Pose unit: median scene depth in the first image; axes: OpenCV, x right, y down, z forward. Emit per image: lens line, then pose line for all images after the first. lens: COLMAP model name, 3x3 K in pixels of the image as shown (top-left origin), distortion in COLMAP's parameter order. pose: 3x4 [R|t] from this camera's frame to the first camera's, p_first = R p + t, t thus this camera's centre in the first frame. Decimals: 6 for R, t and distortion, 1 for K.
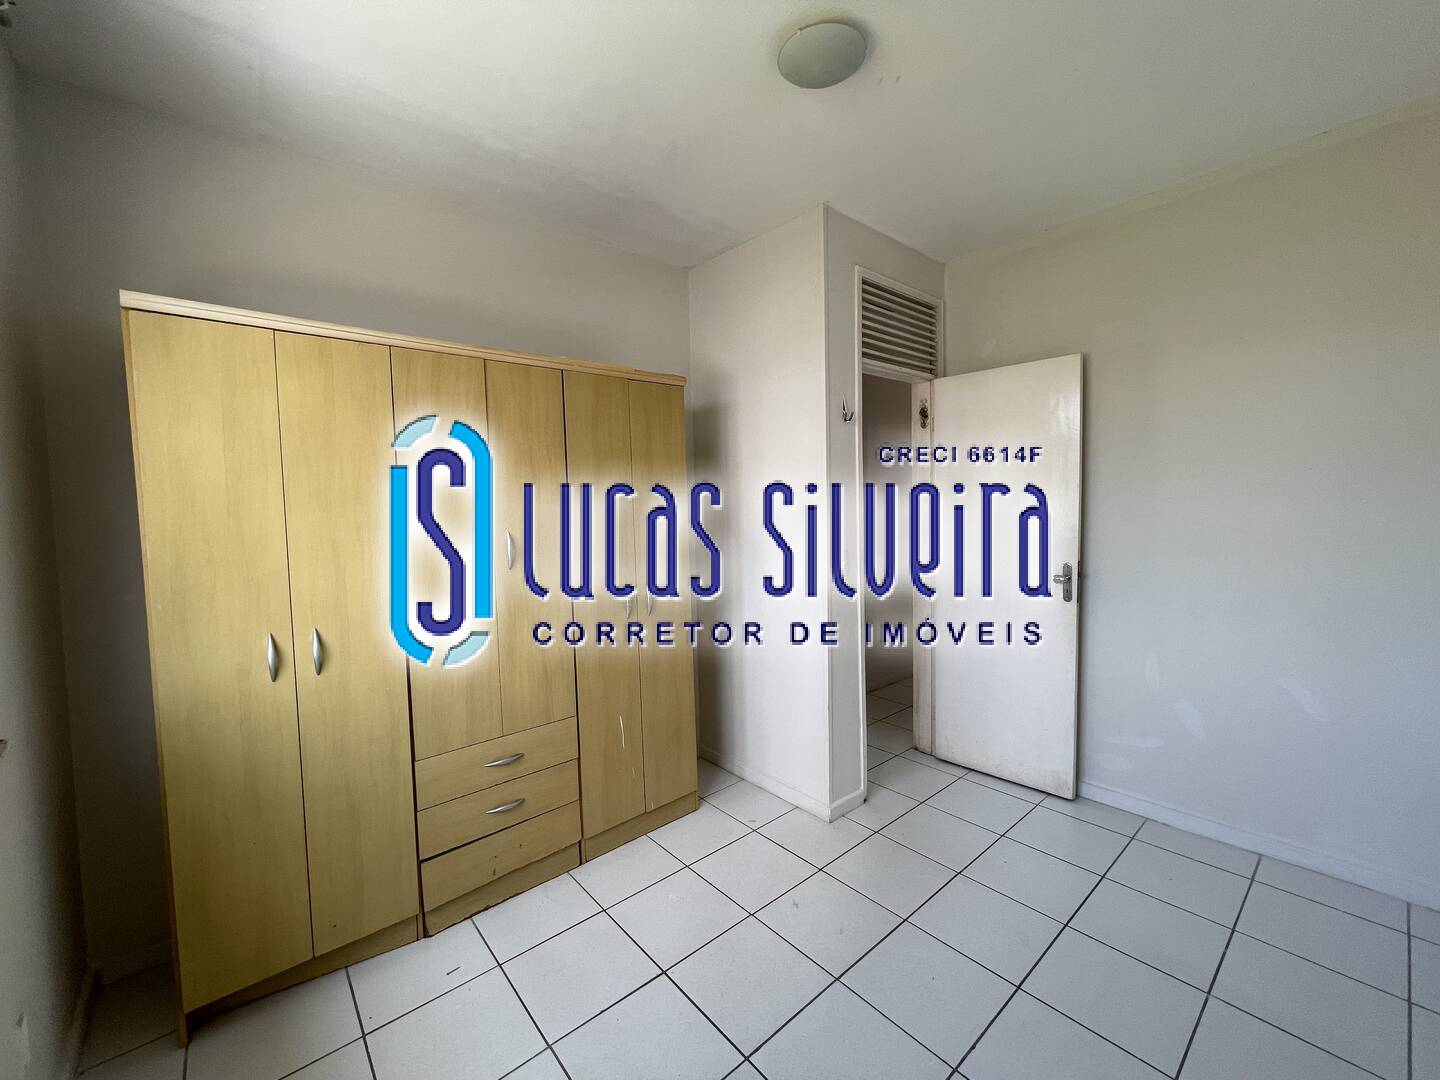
lens RADIAL K [[580.7, 0, 717.5], [0, 580.7, 536.4], [0, 0, 1]] dist [-0.004275, -0.000463]
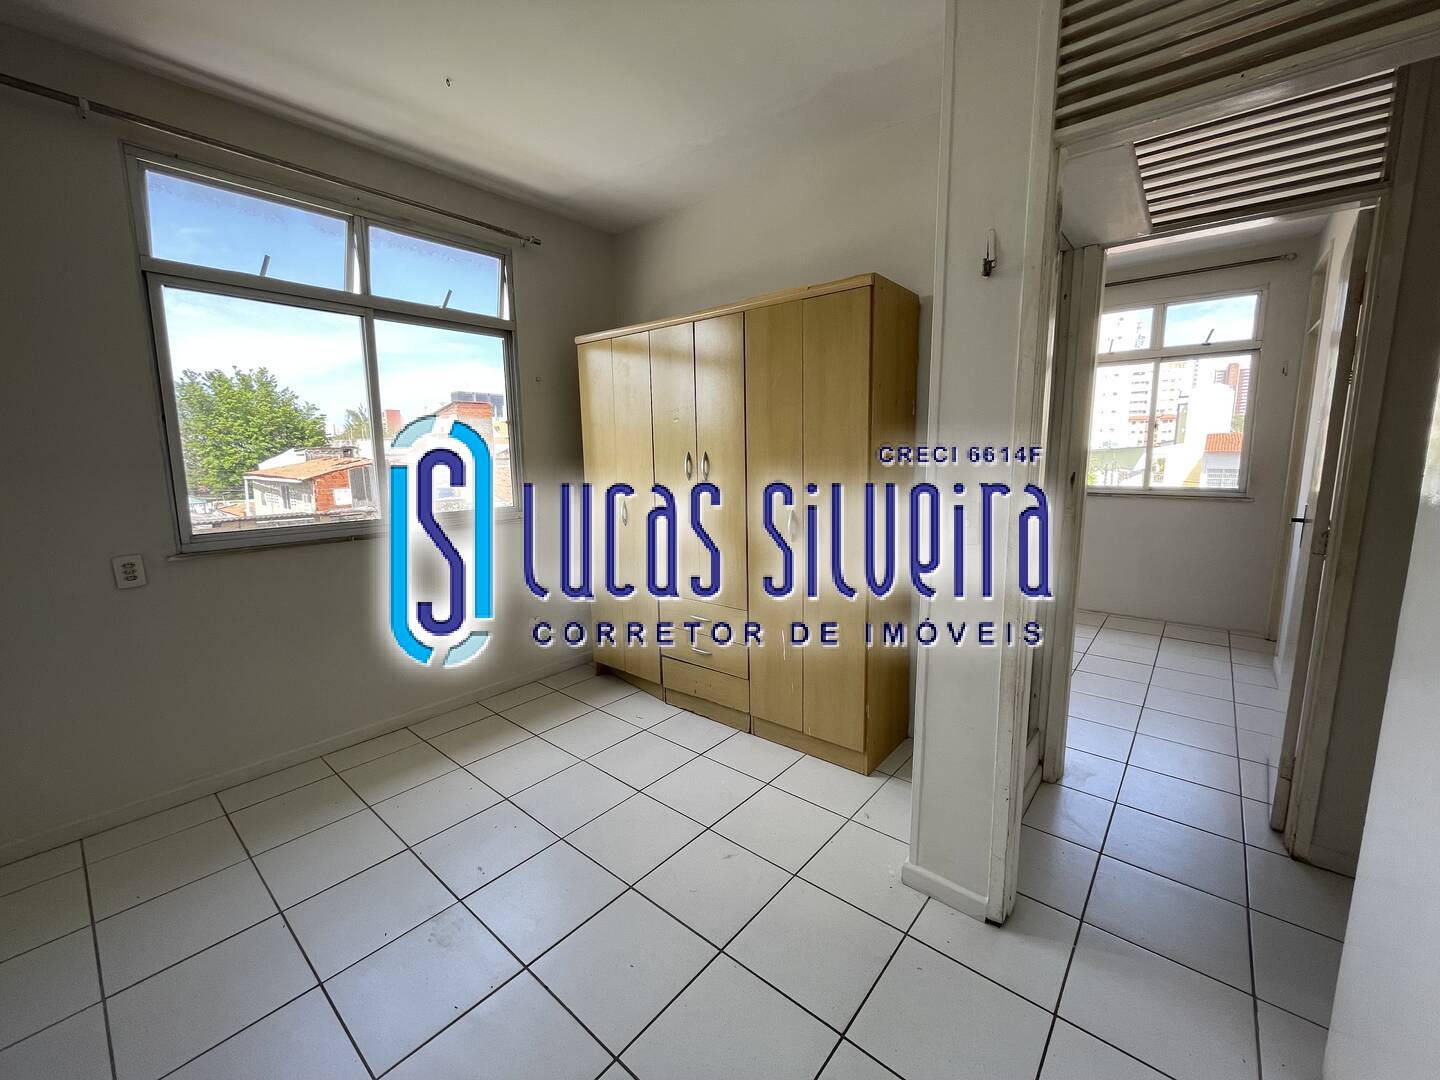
lens RADIAL K [[580.7, 0, 719.4], [0, 580.7, 532.4], [0, 0, 1]] dist [-0.004275, -0.000463]
pose [[0.171481, 0.159161, -0.972246, 0.803545], [-0.052884, 0.986928, 0.152237, -0.022159], [0.983767, 0.025310, 0.177657, 0.671898]]
